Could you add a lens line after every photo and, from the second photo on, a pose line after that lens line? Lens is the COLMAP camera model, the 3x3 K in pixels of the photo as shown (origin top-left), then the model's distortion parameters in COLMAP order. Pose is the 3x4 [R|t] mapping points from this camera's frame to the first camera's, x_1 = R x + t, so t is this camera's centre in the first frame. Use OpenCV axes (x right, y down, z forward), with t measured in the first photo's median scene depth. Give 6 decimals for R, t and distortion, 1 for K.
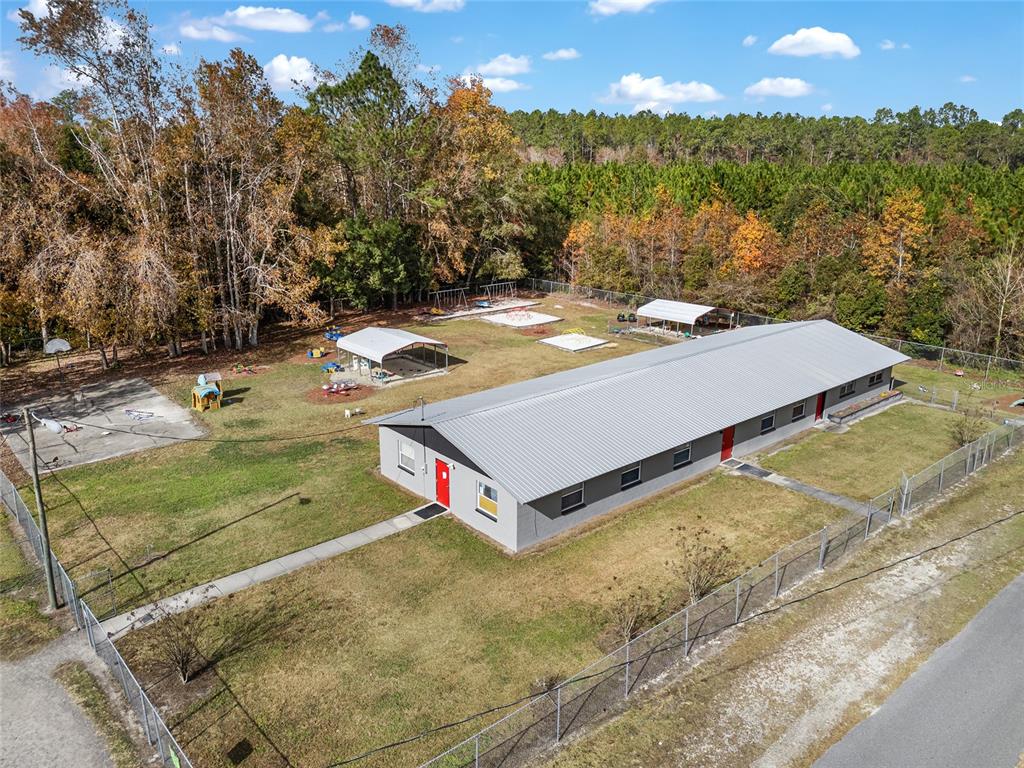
lens RADIAL K [[749.3, 0, 510.9], [0, 749.3, 388.3], [0, 0, 1]] dist [0.090382, -0.105469]
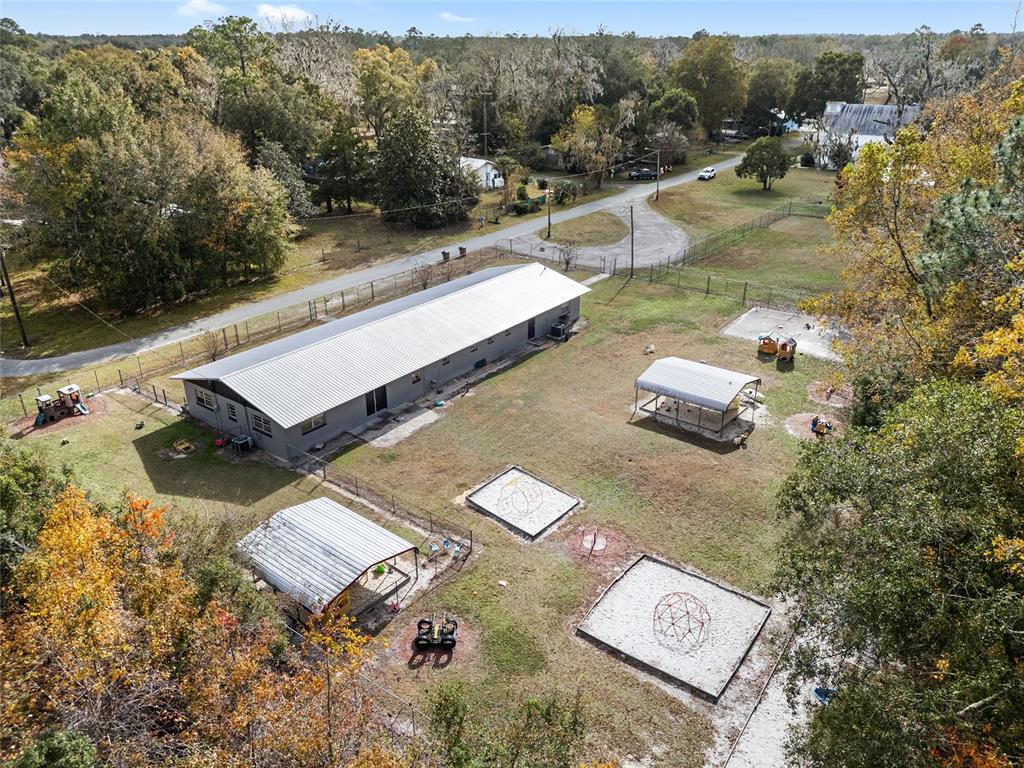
lens RADIAL K [[749.3, 0, 510.9], [0, 749.3, 388.3], [0, 0, 1]] dist [0.090382, -0.105469]
pose [[-0.977664, 0.087334, -0.191169, 0.358114], [-0.062334, 0.748165, 0.660578, -0.957342], [0.200717, 0.657739, -0.726011, 2.408599]]
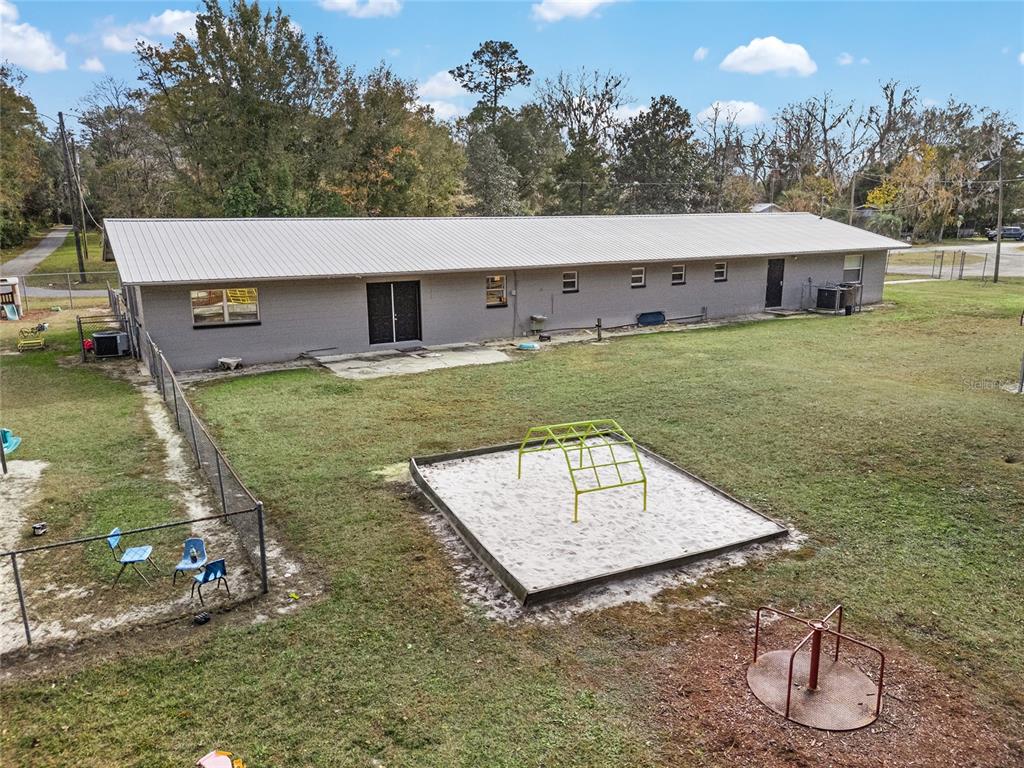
lens RADIAL K [[749.3, 0, 510.9], [0, 749.3, 388.3], [0, 0, 1]] dist [0.090382, -0.105469]
pose [[-0.982114, -0.042492, 0.183432, 0.116316], [0.056186, 0.863679, 0.500902, -0.310695], [-0.179711, 0.502249, -0.845843, 1.974821]]
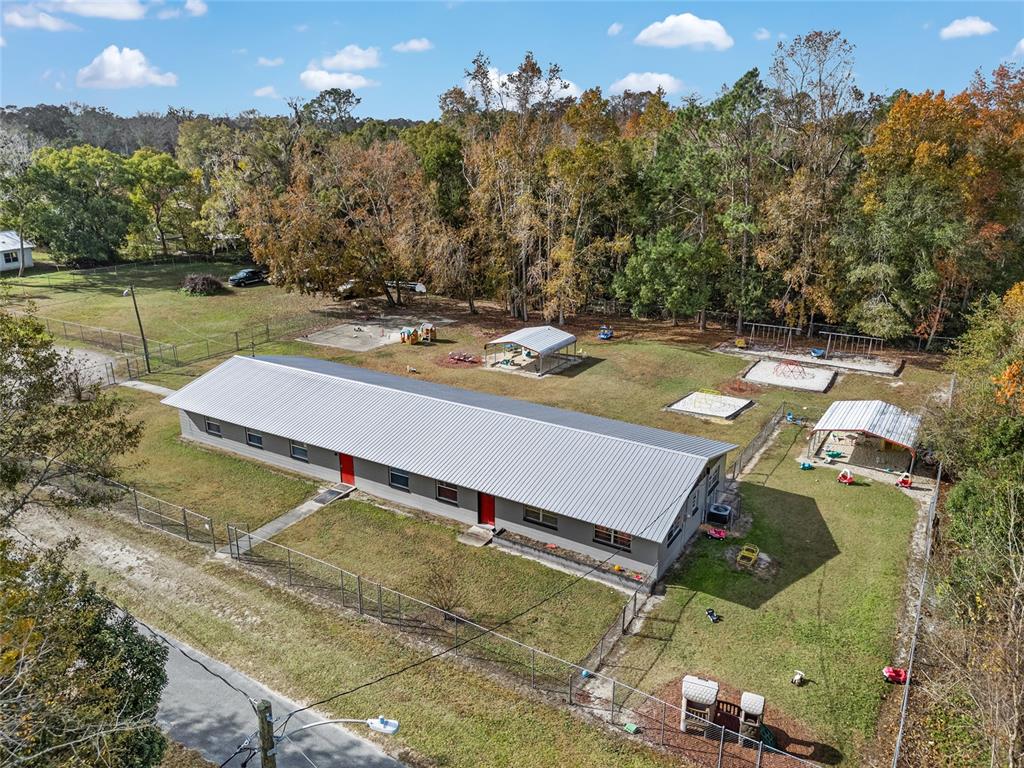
lens RADIAL K [[749.3, 0, 510.9], [0, 749.3, 388.3], [0, 0, 1]] dist [0.090382, -0.105469]
pose [[0.311836, 0.303153, -0.900476, 1.345355], [-0.279717, 0.935024, 0.217917, -0.351021], [0.908029, 0.183924, 0.376371, 0.803114]]
